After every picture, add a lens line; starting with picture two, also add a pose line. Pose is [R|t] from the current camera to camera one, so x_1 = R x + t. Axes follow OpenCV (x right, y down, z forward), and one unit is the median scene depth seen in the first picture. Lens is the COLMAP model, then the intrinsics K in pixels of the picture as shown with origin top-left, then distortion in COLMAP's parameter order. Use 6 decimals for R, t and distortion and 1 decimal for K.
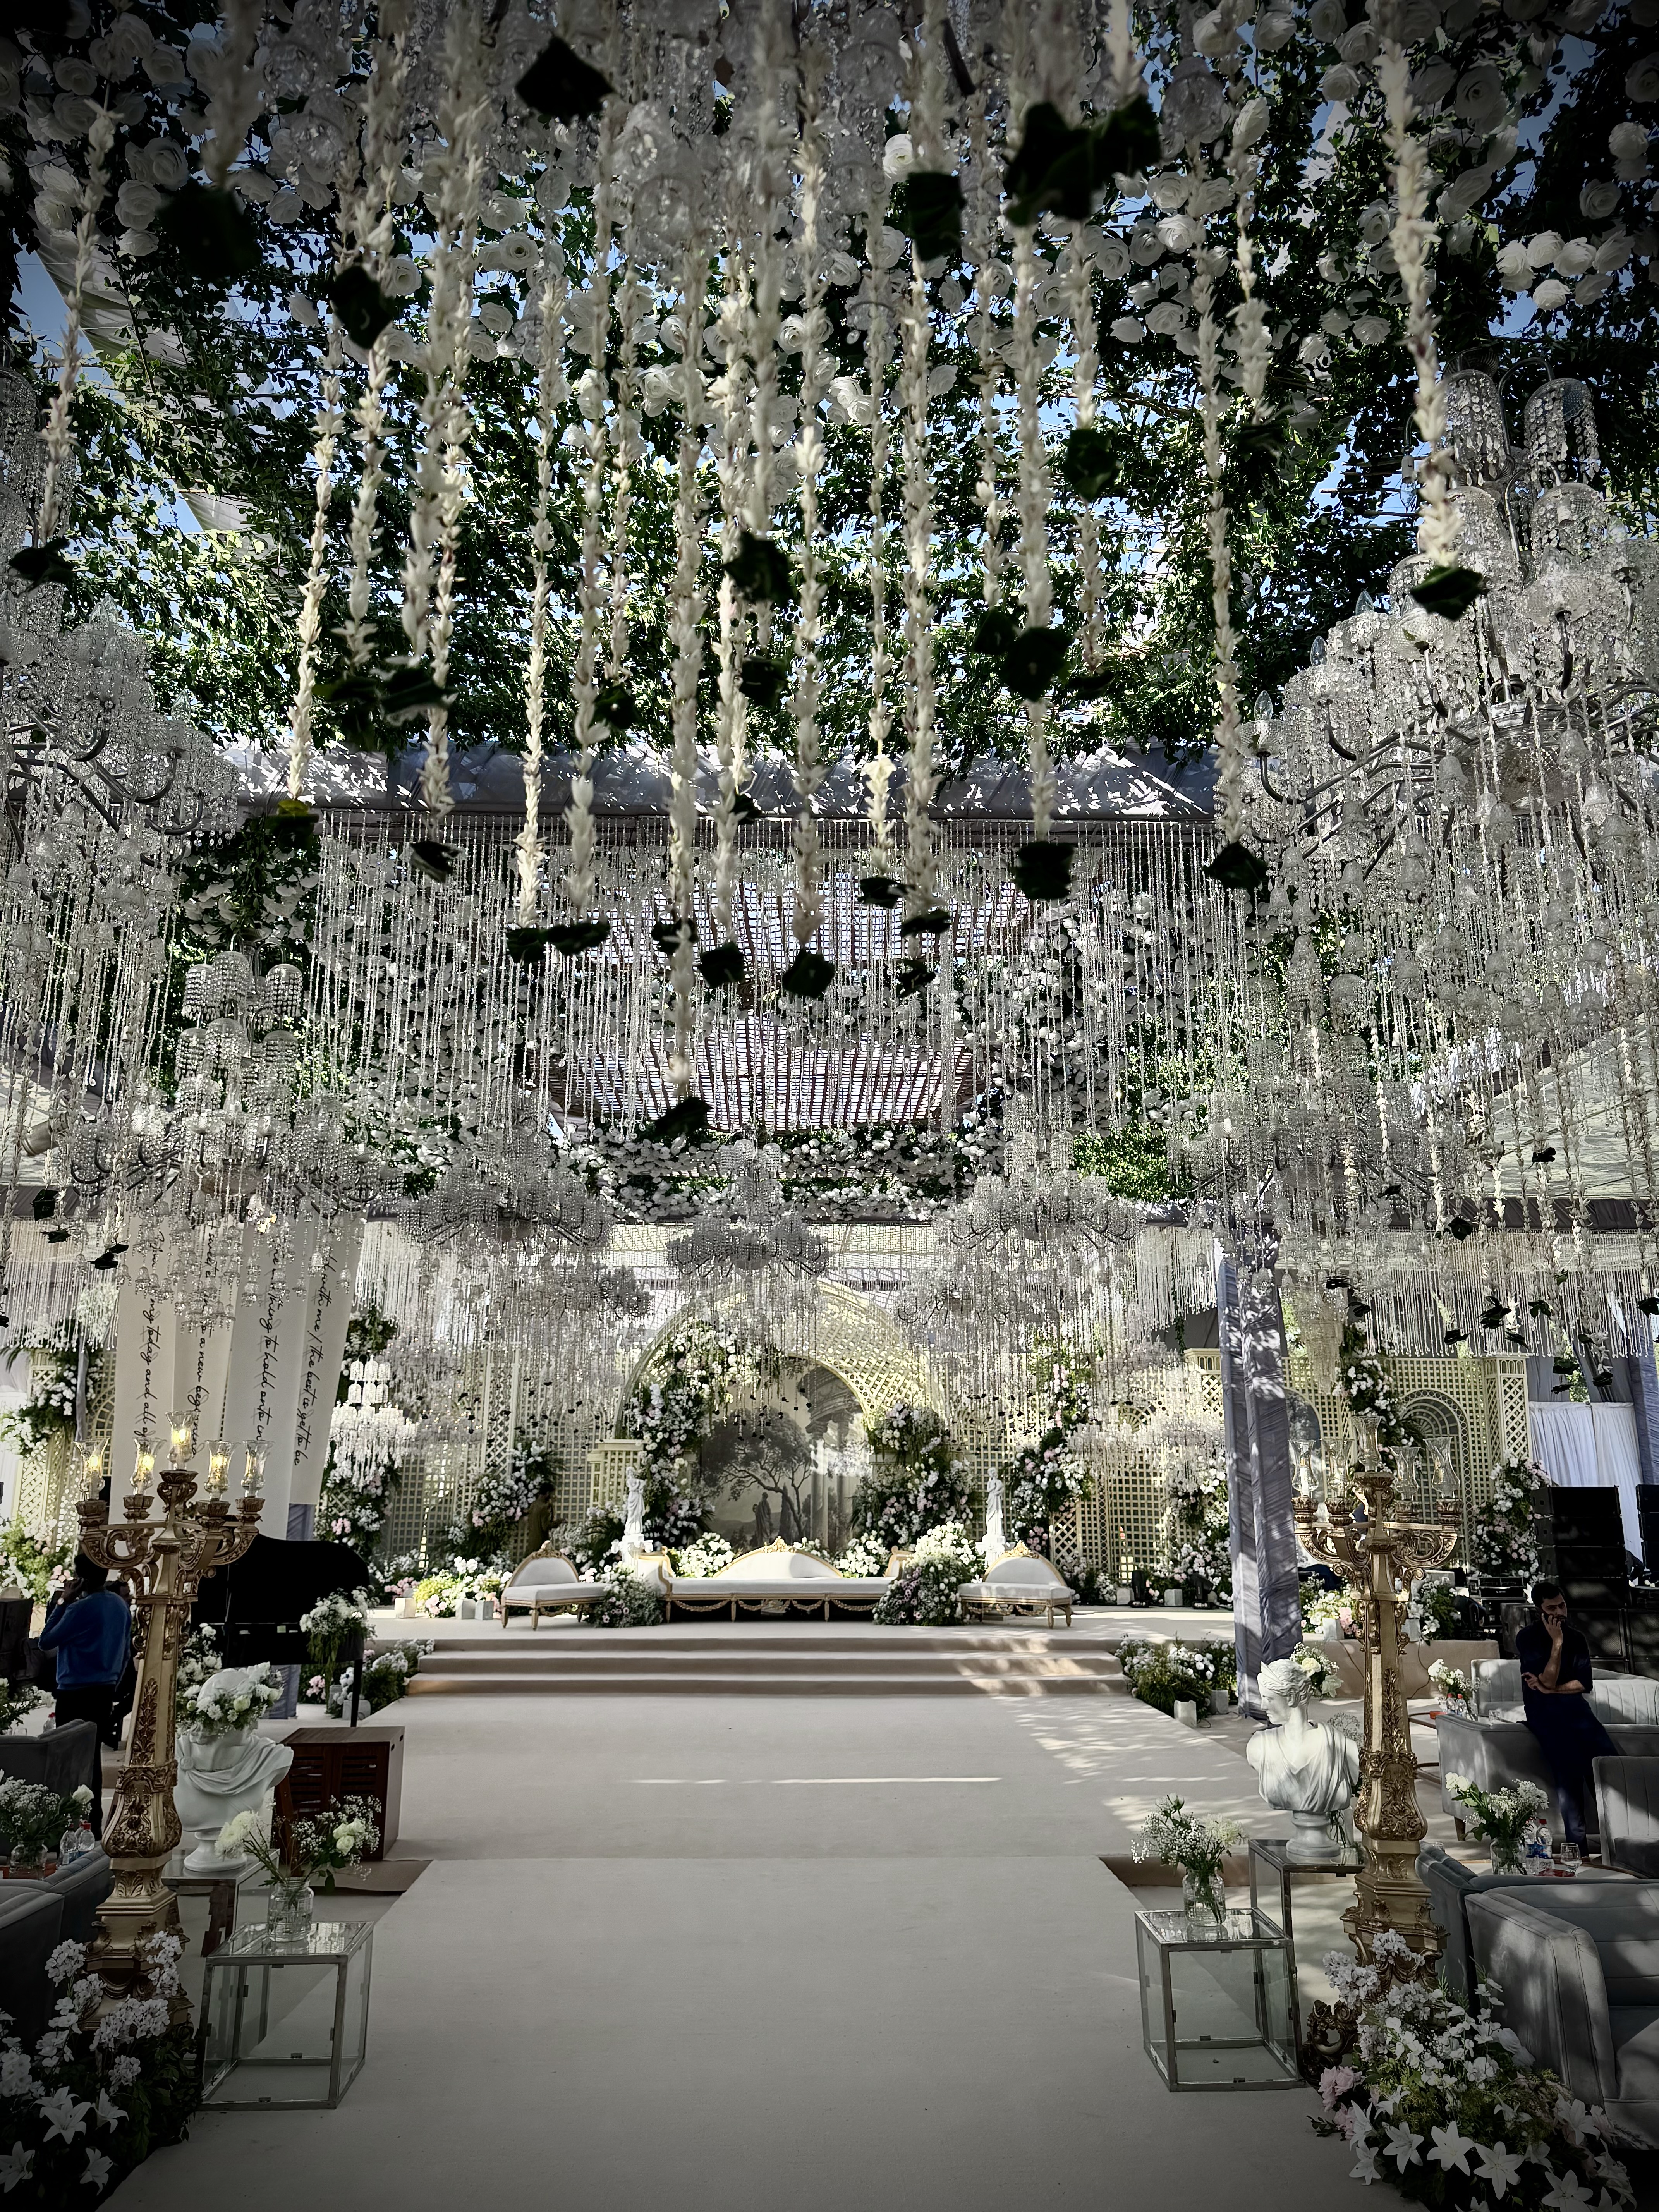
lens RADIAL K [[1559.4, 0, 829.2], [0, 1559.4, 1083.3], [0, 0, 1]] dist [0.059604, -0.000491]
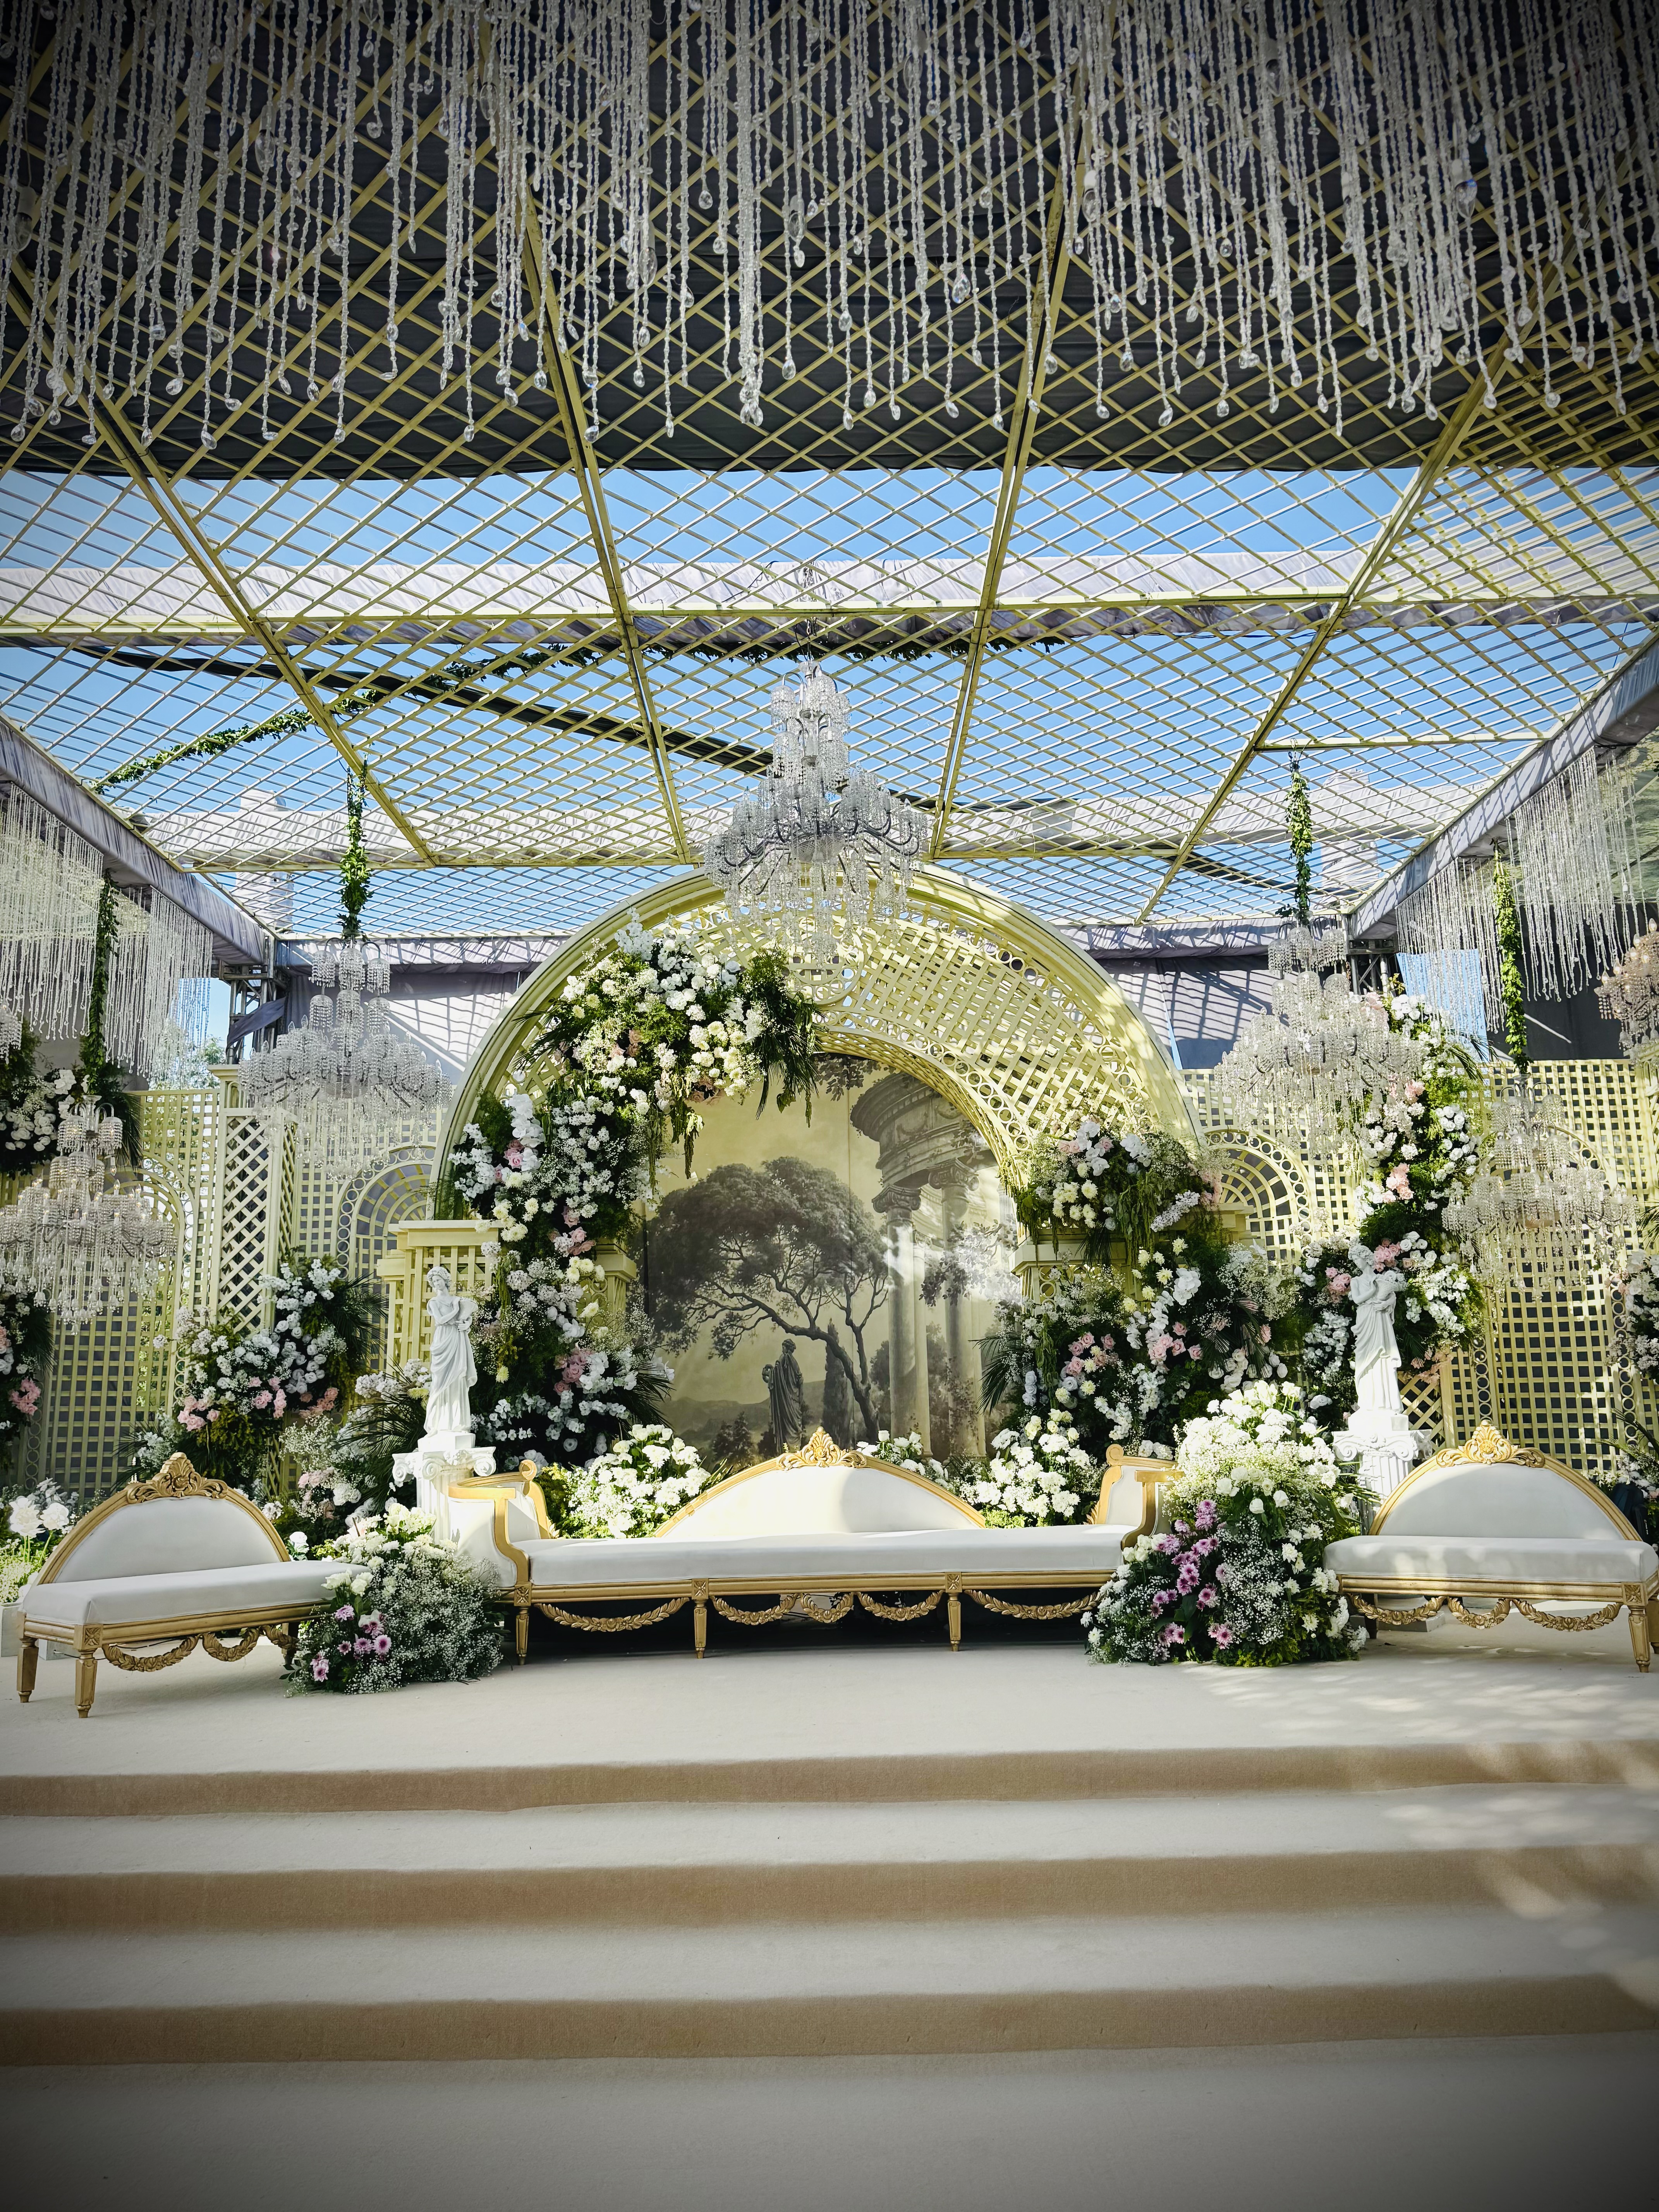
lens RADIAL K [[1559.4, 0, 819.6], [0, 1559.4, 1115.2], [0, 0, 1]] dist [0.059604, -0.000491]
pose [[0.998944, -0.032488, -0.032488, -0.015778], [0.034640, 0.997082, 0.068028, 0.174326], [0.030183, -0.069081, 0.997154, 0.581714]]
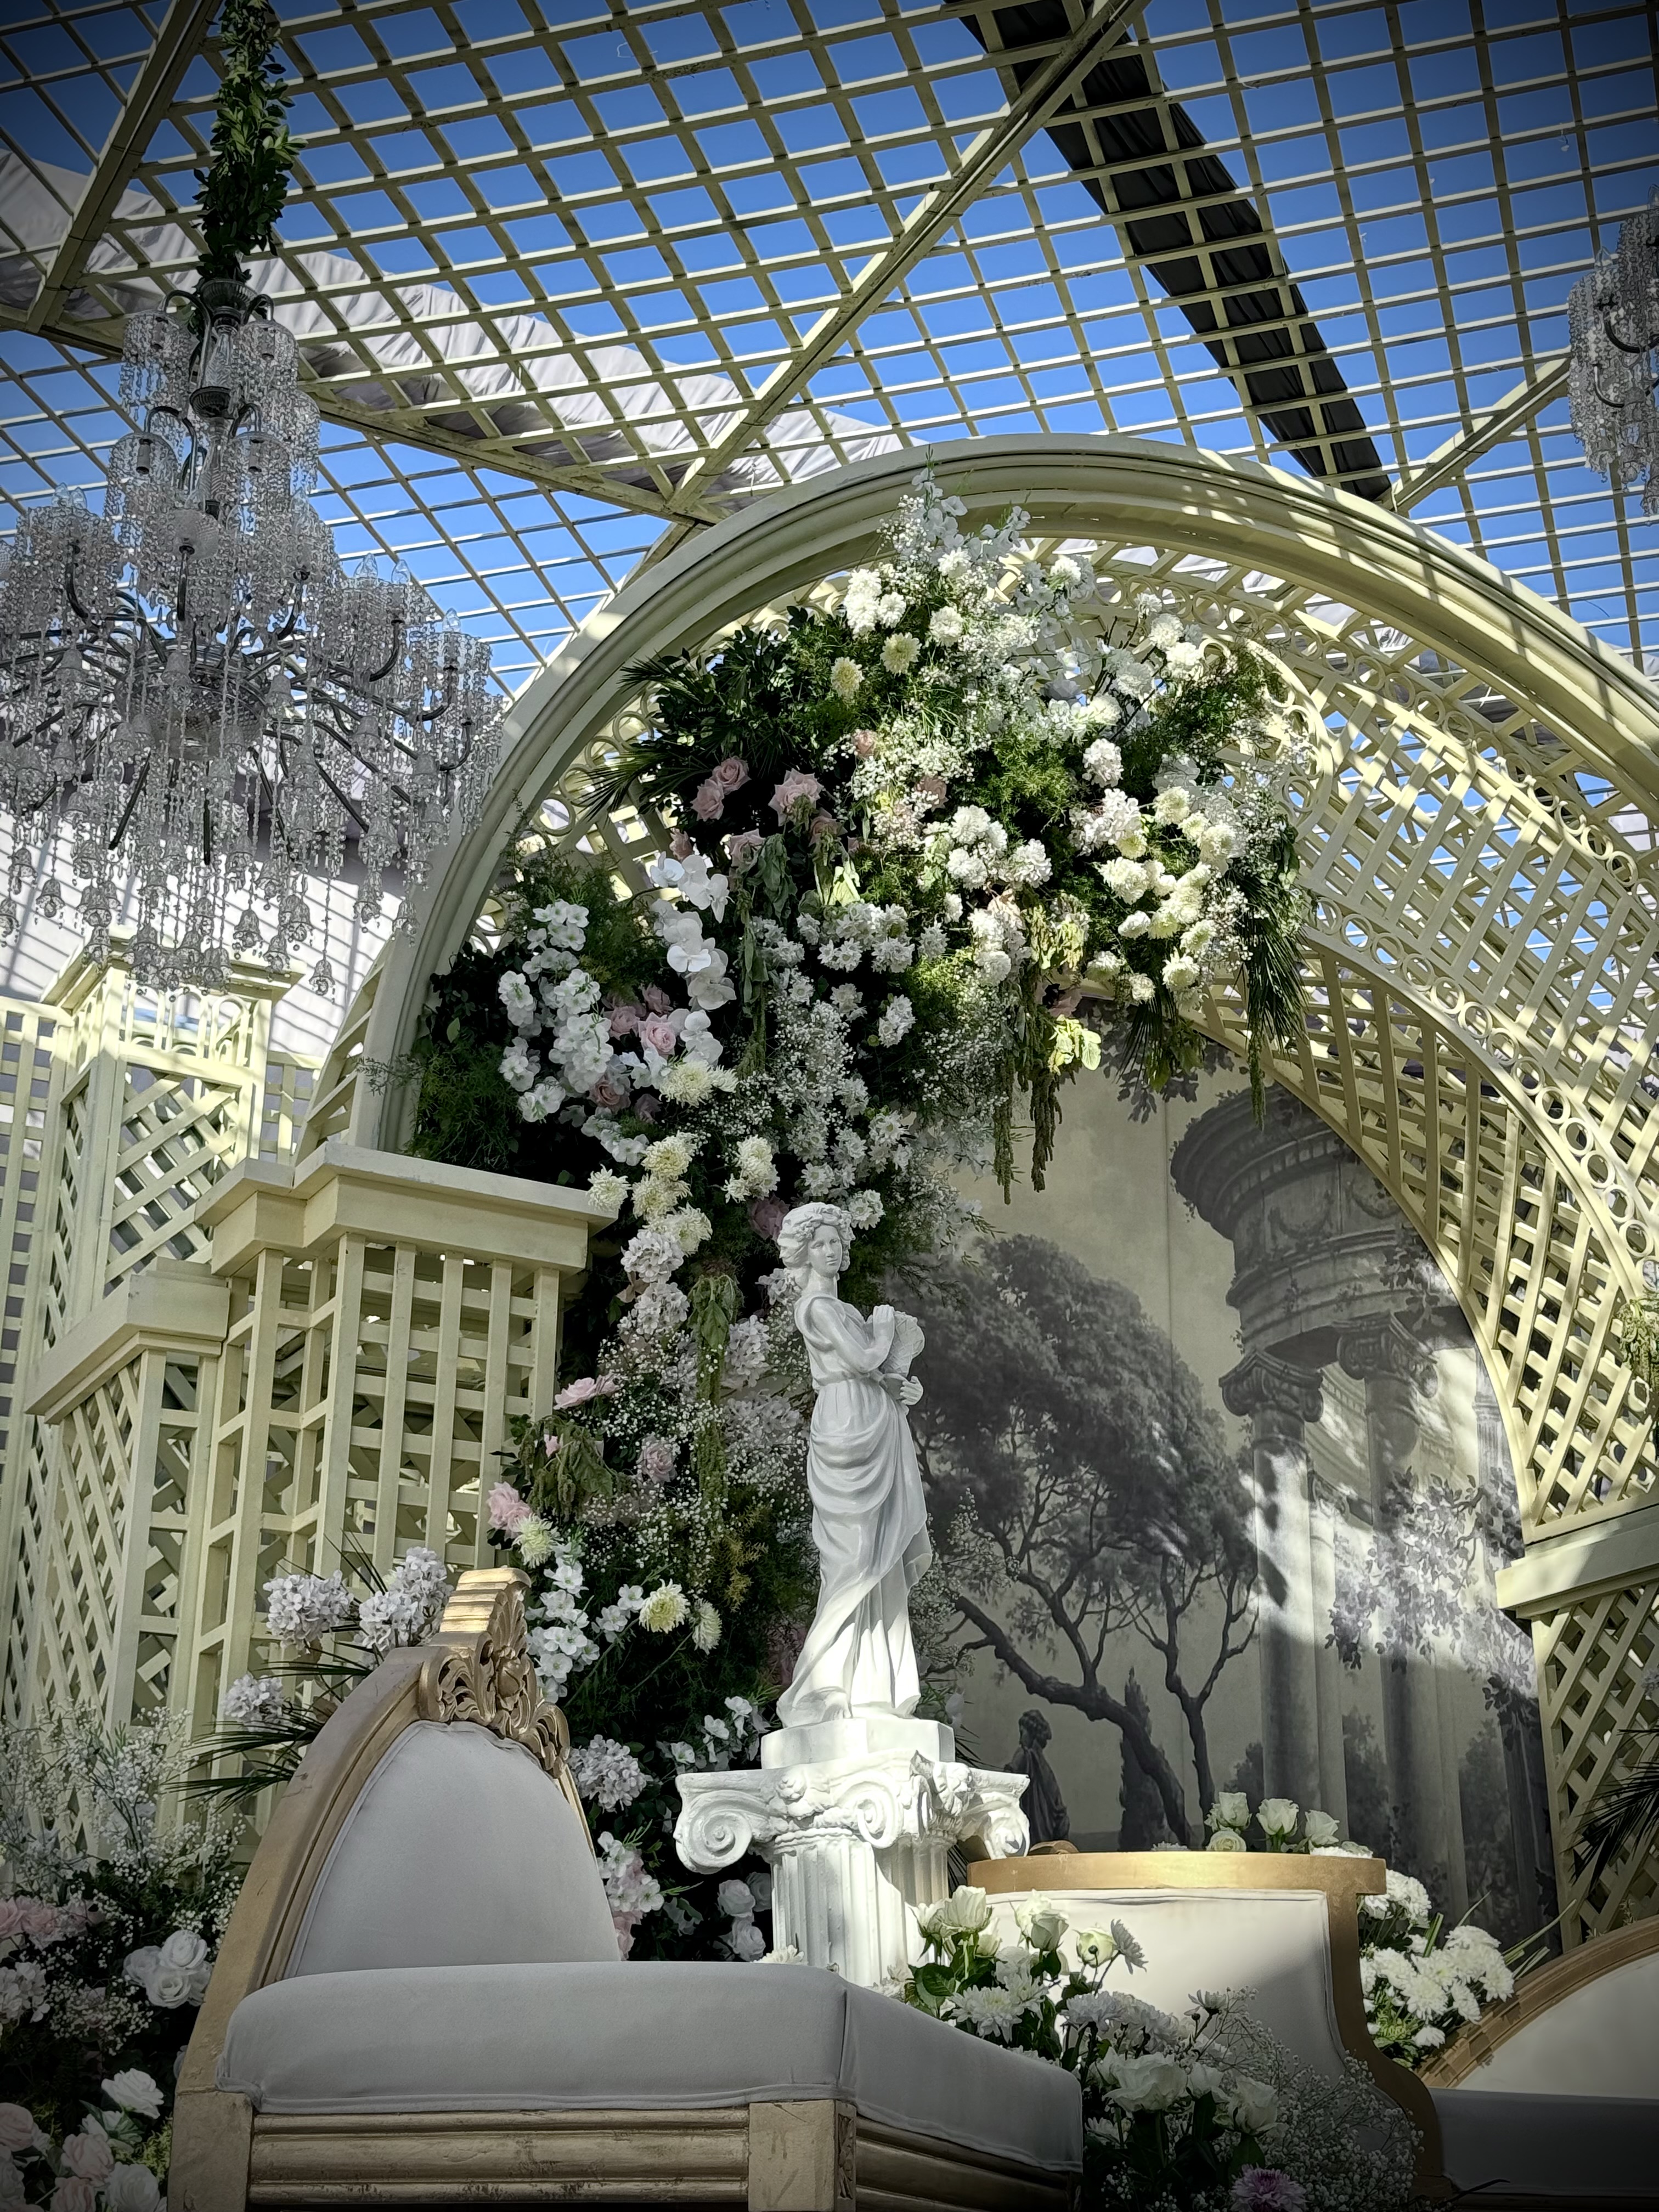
lens RADIAL K [[3073.4, 0, 835.0], [0, 3073.4, 1113.0], [0, 0, 1]] dist [0.092389, 0.000000]
pose [[0.900656, 0.155540, 0.405742, -0.215765], [-0.111136, 0.985140, -0.130954, 0.256547], [-0.420081, 0.072852, 0.904558, 0.741950]]
